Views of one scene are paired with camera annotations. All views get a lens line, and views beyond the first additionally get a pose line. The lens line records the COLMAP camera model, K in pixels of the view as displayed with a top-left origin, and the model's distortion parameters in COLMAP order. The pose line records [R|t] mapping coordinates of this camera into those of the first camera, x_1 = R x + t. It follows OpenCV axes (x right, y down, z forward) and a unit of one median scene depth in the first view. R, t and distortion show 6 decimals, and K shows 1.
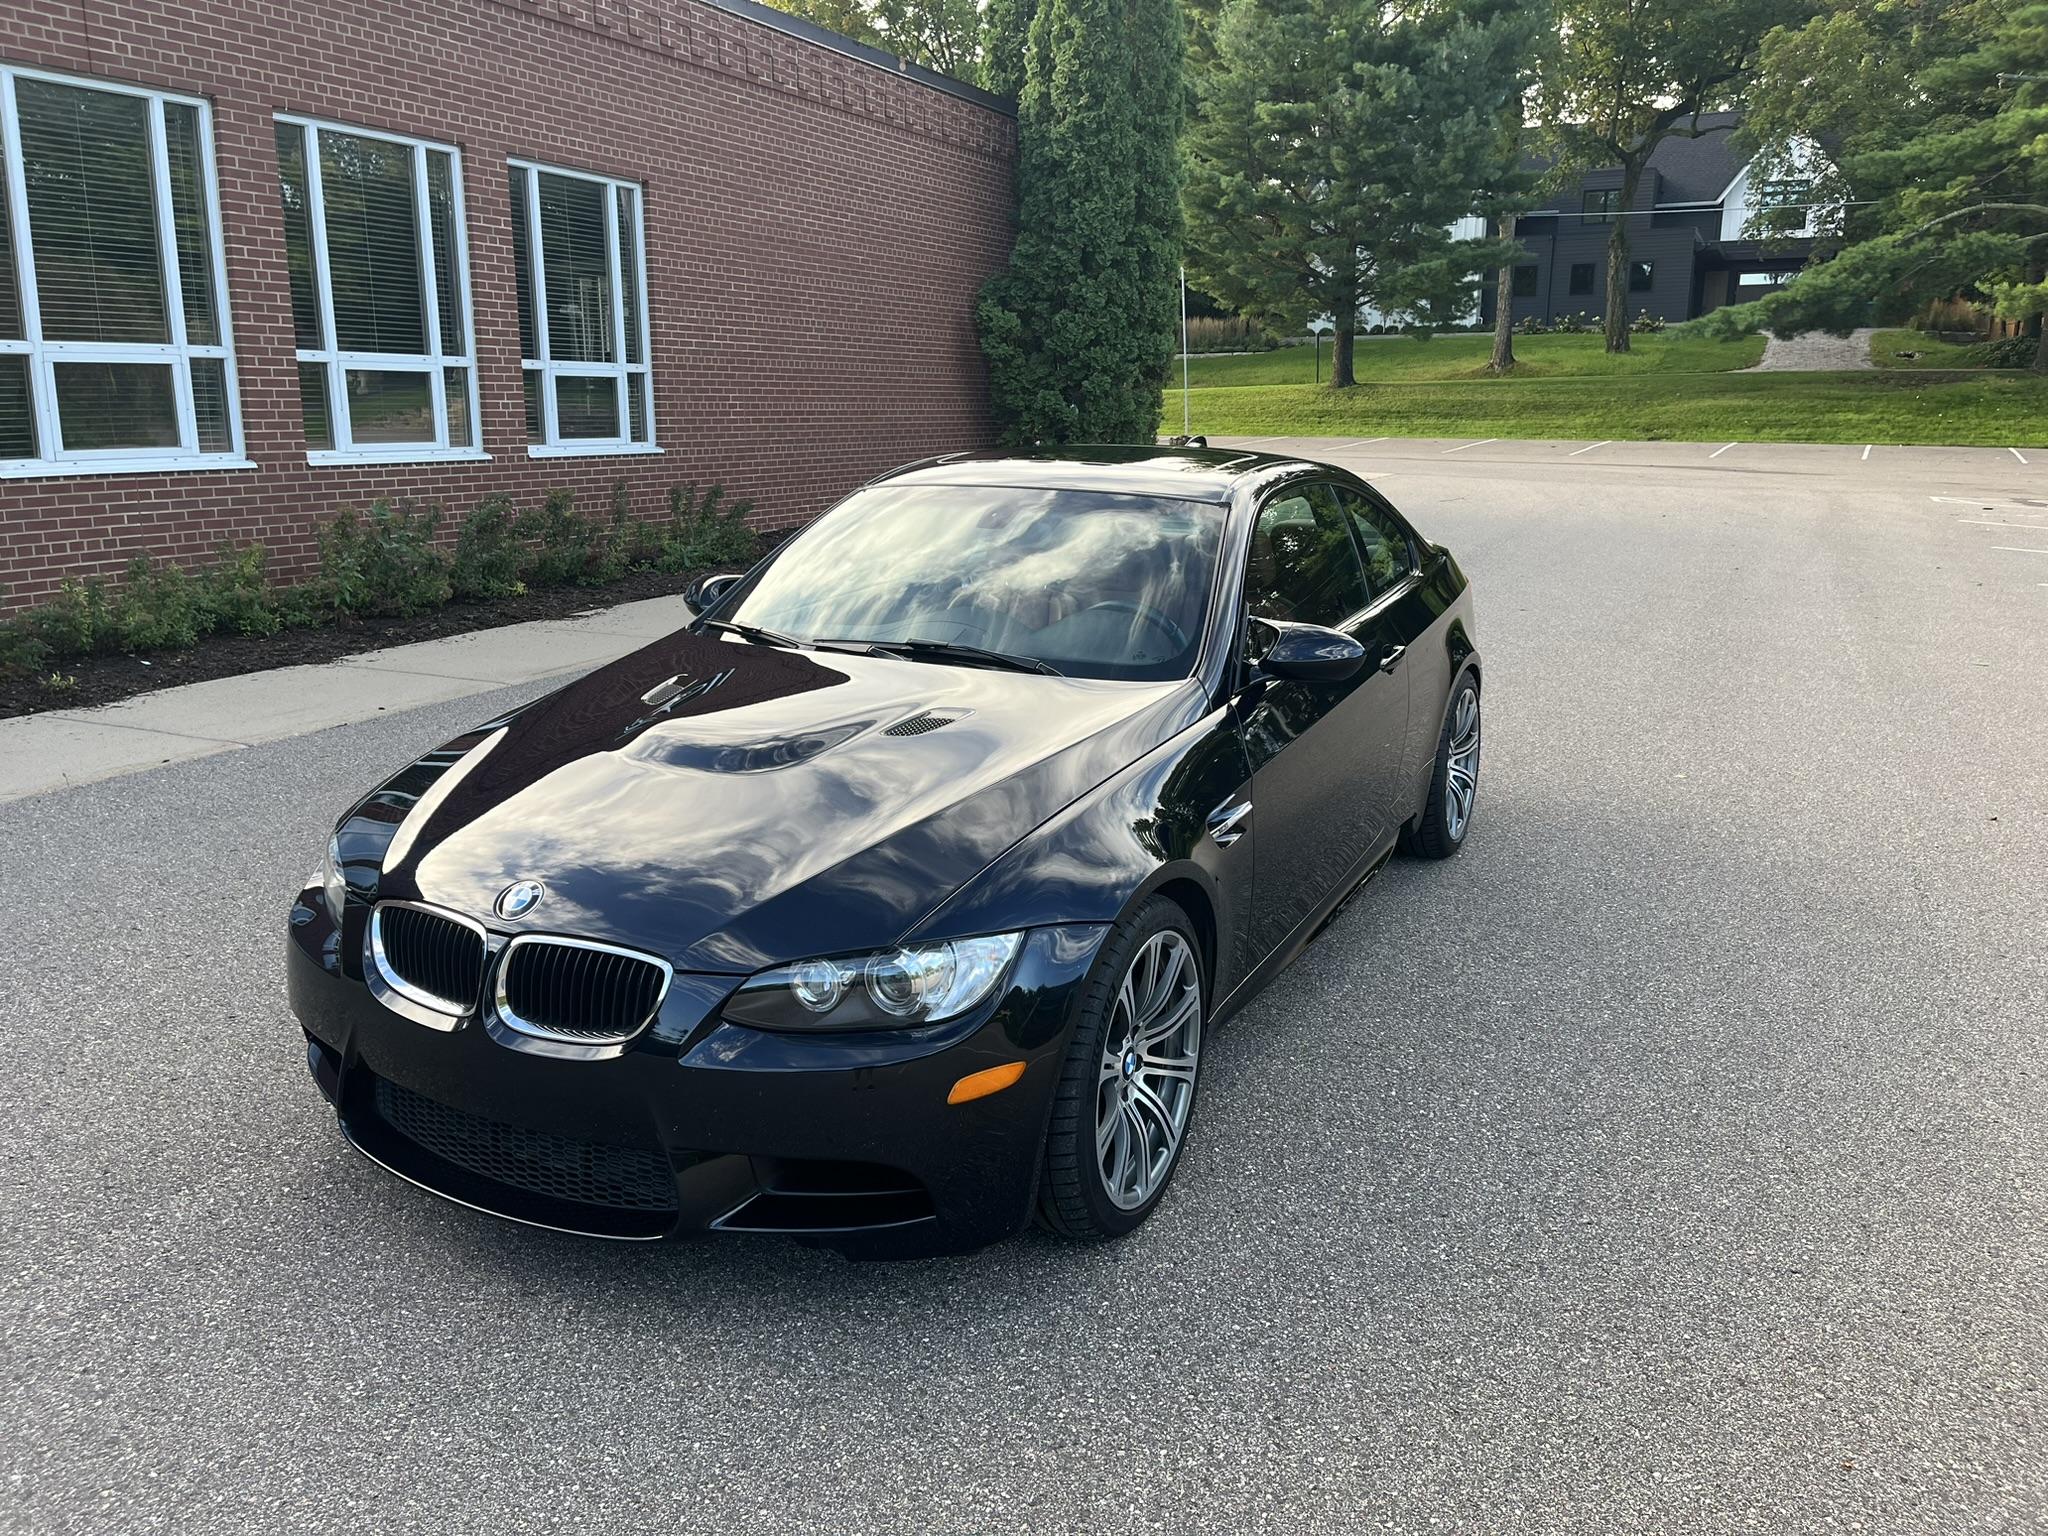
lens RADIAL K [[1530.8, 0, 1034.6], [0, 1530.8, 742.9], [0, 0, 1]] dist [0.082544, -0.116921]
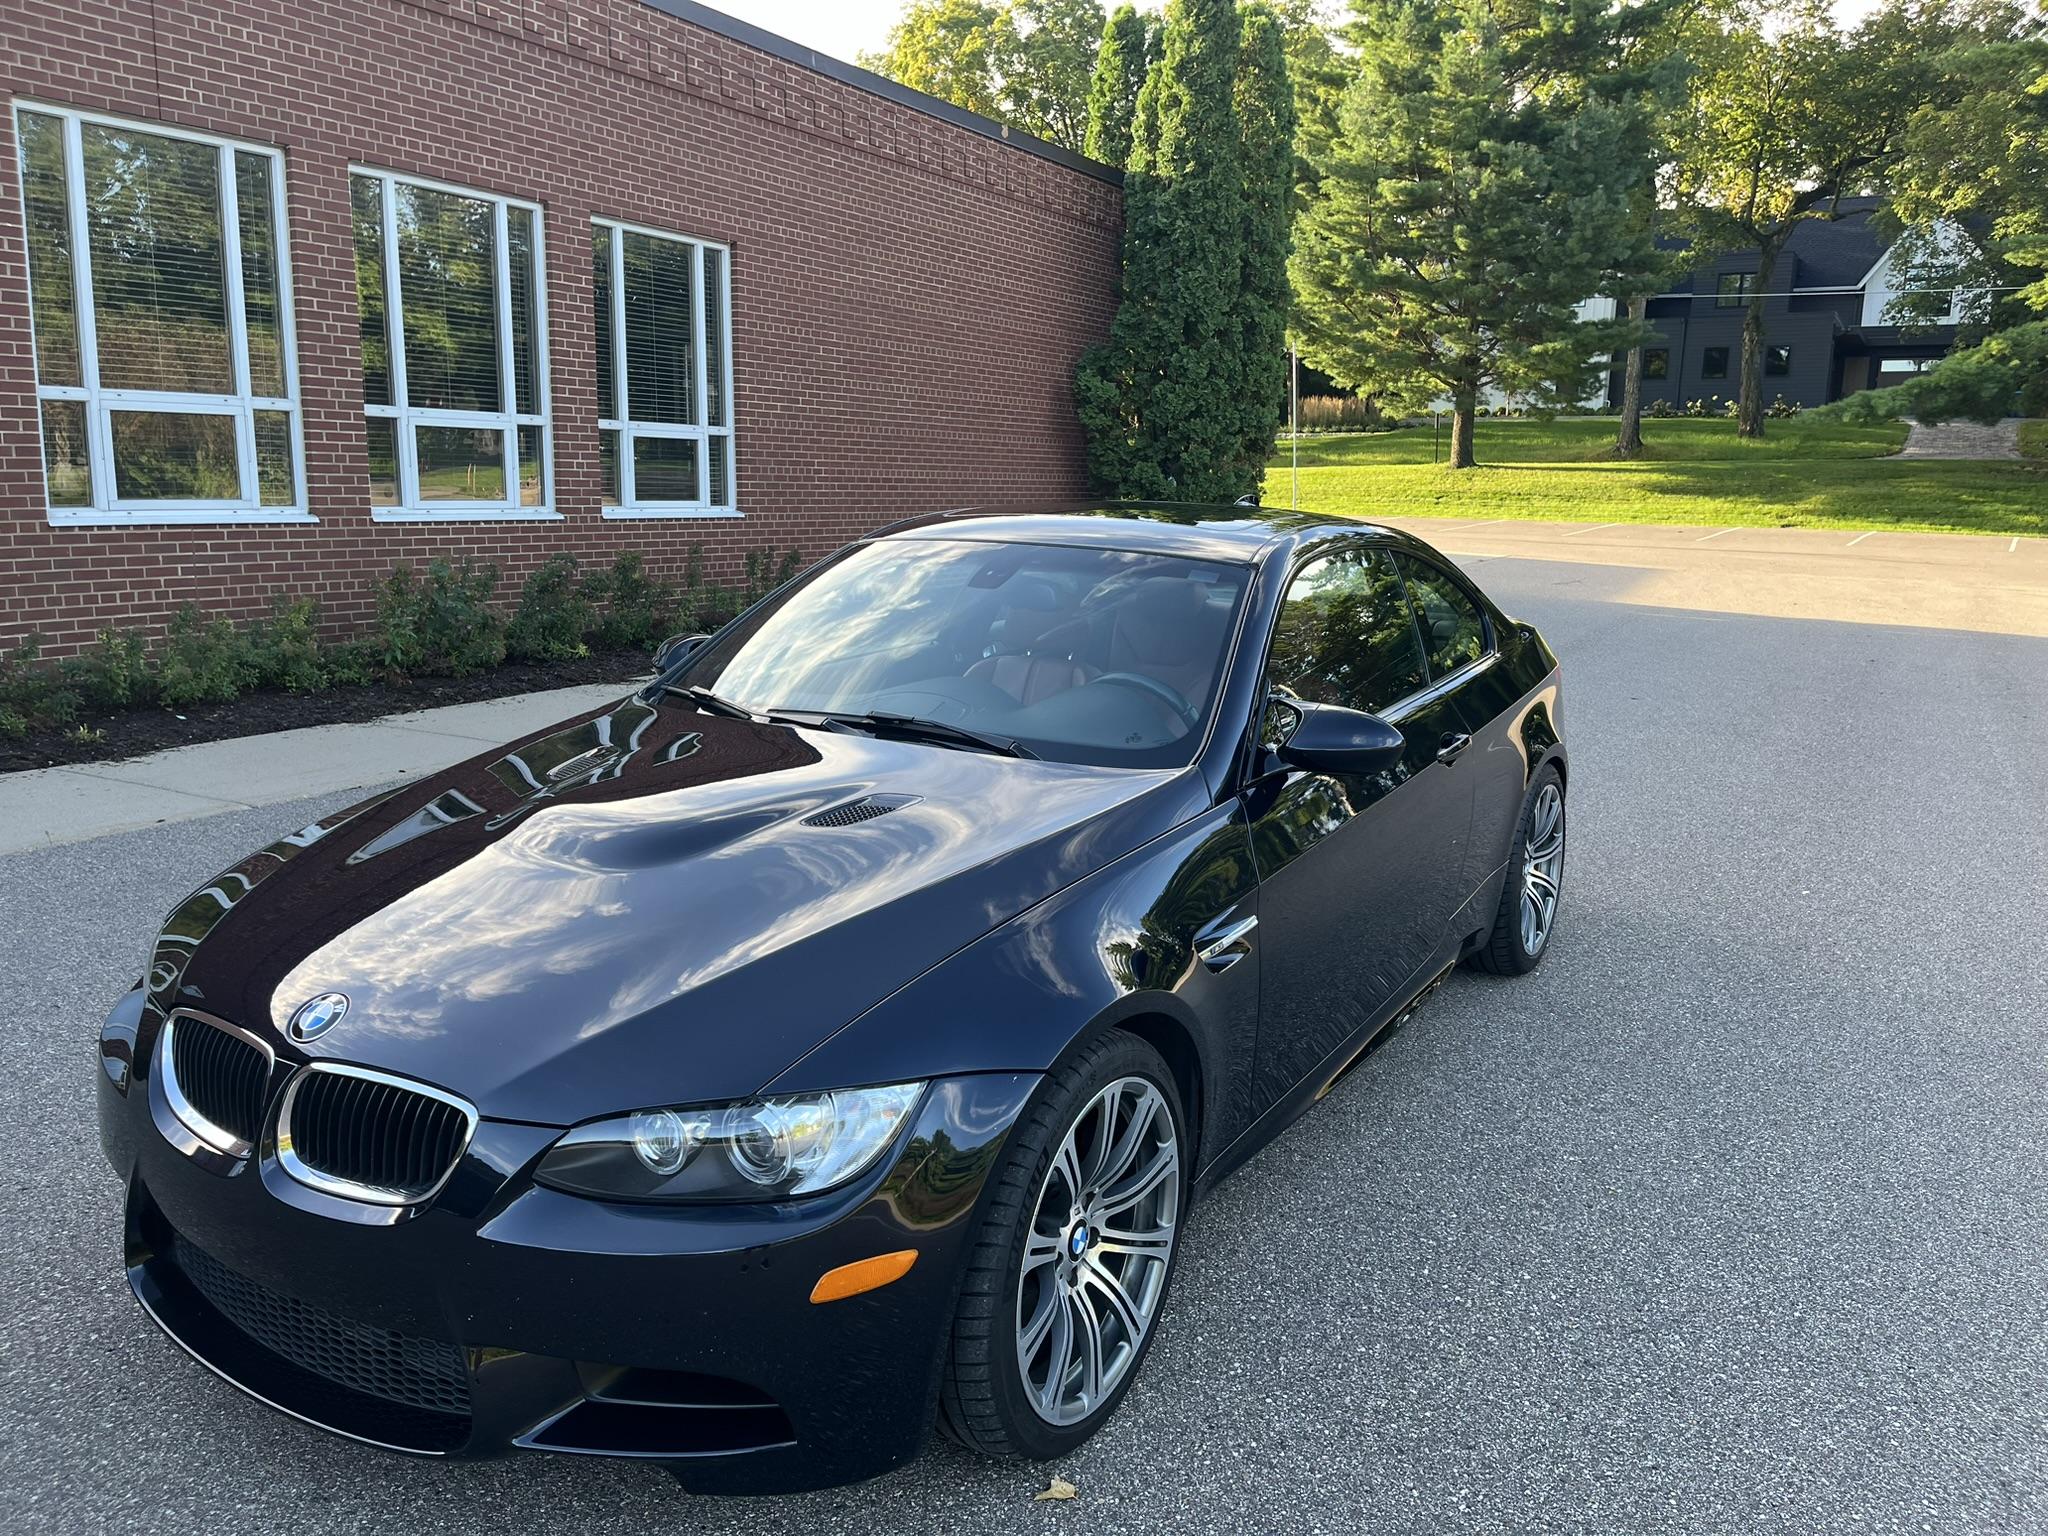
lens RADIAL K [[1535.3, 0, 1051.9], [0, 1535.3, 771.6], [0, 0, 1]] dist [0.068395, -0.091488]
pose [[0.997727, 0.027854, -0.061366, 0.018993], [-0.029746, 0.999103, -0.030133, -0.002723], [0.060472, 0.031890, 0.997660, 0.037491]]
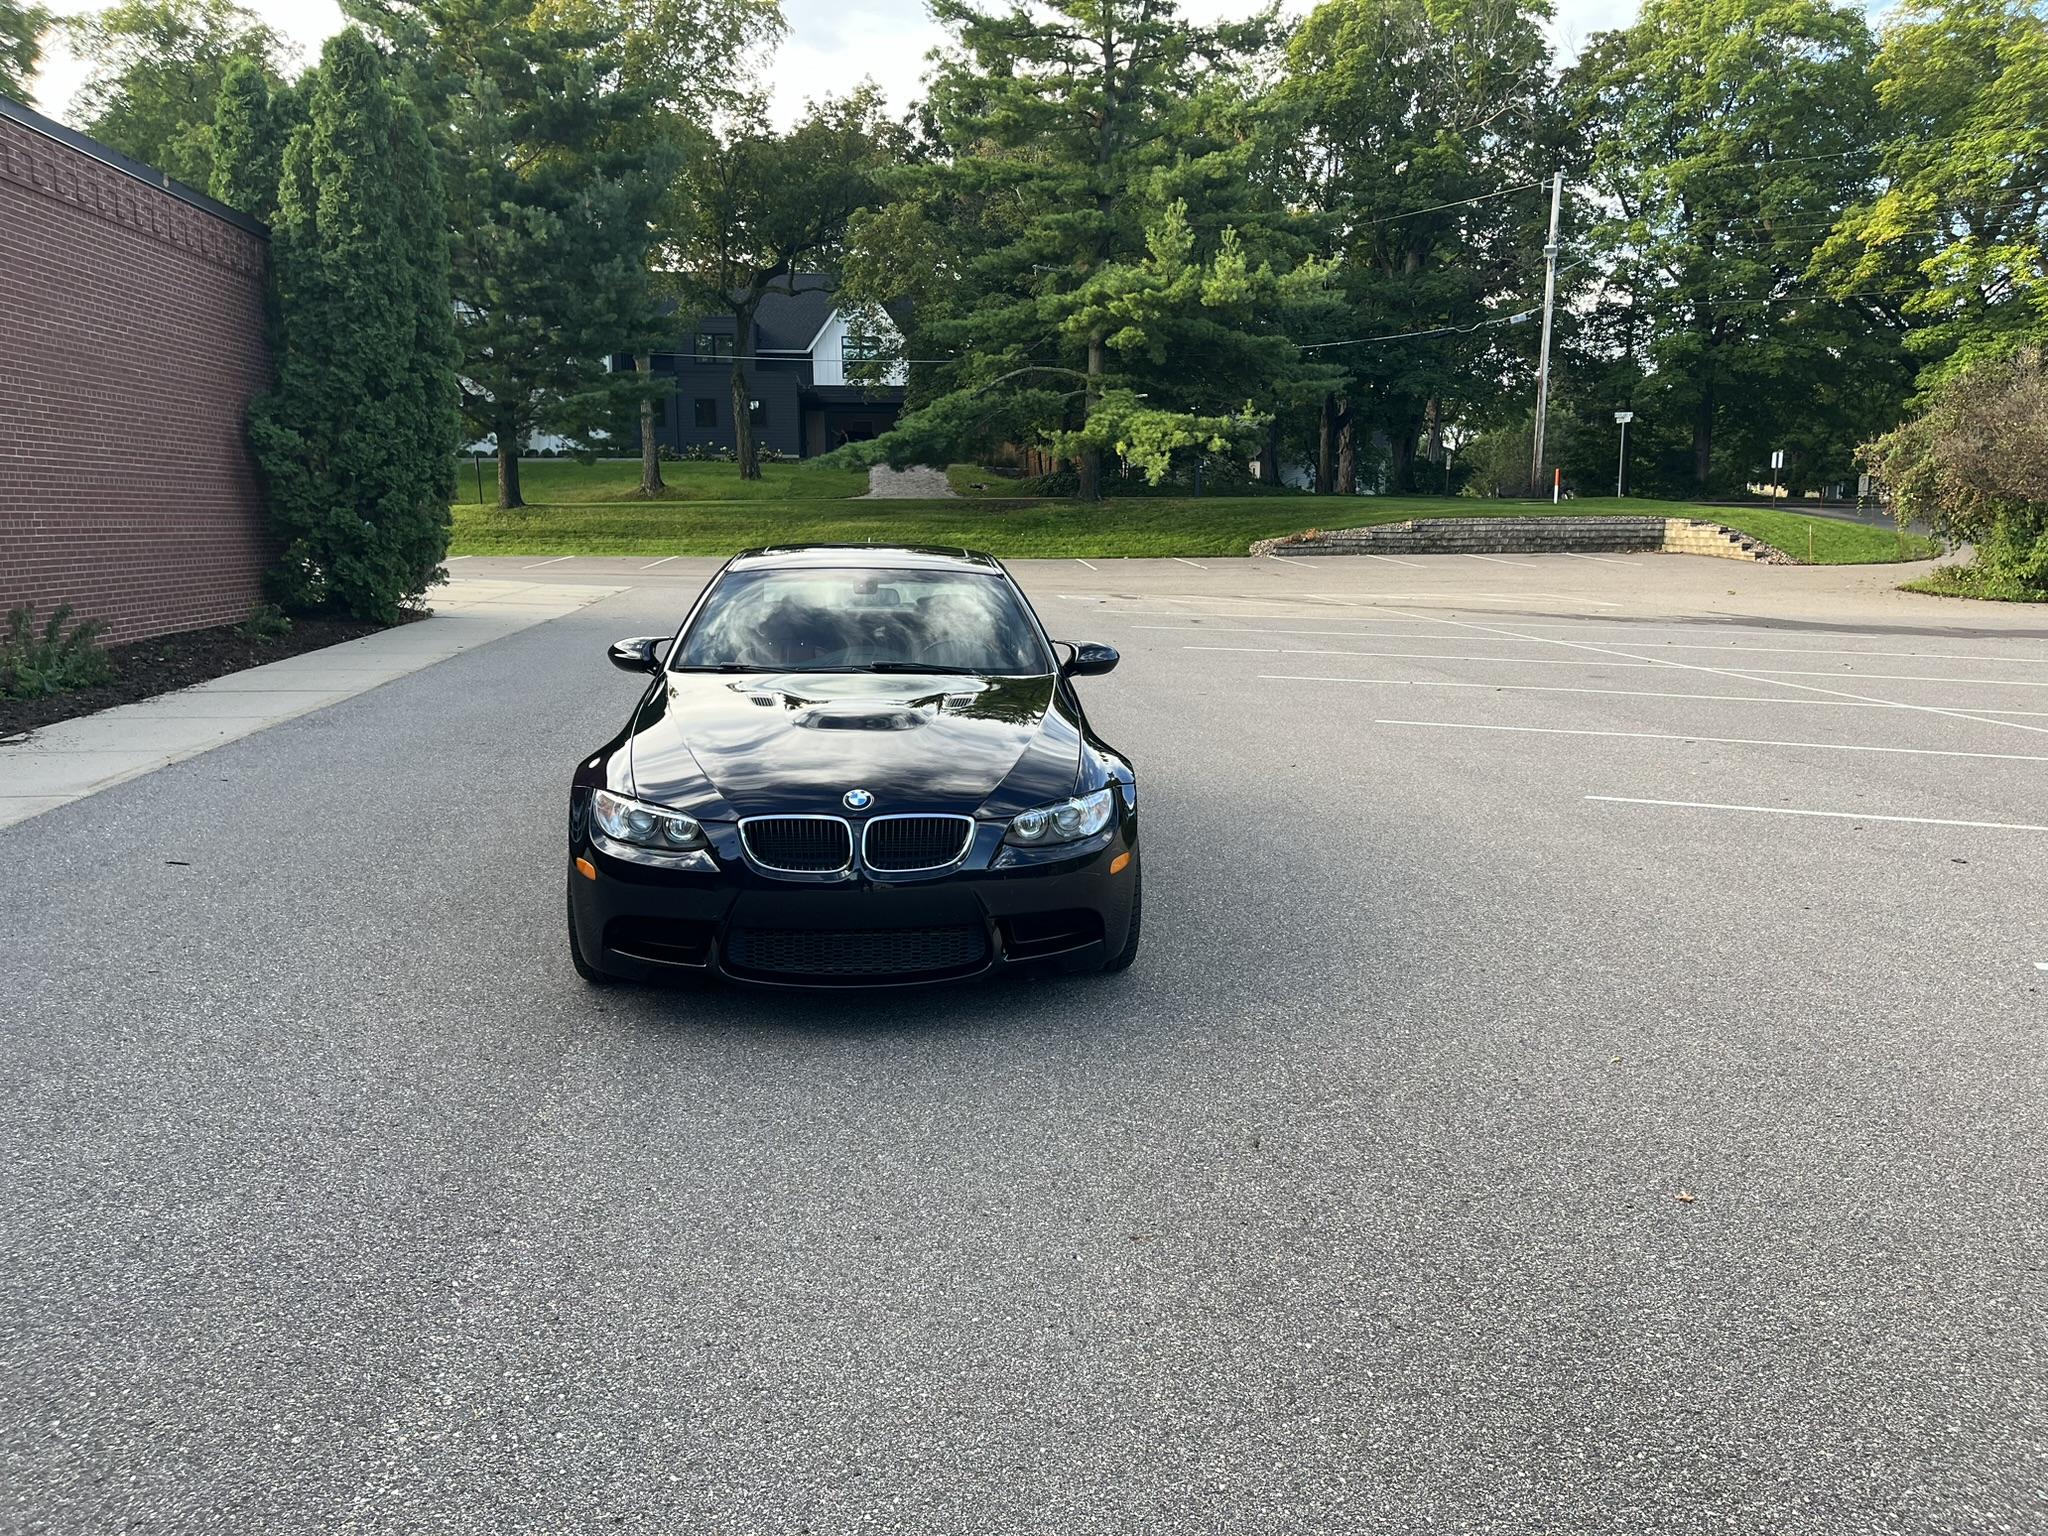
lens RADIAL K [[1525.5, 0, 1035.8], [0, 1525.5, 759.8], [0, 0, 1]] dist [0.081447, -0.111681]
pose [[0.845450, -0.086287, 0.527038, -0.195683], [0.120525, 0.992230, -0.030892, 0.025218], [-0.520277, 0.089639, 0.849280, -0.097904]]
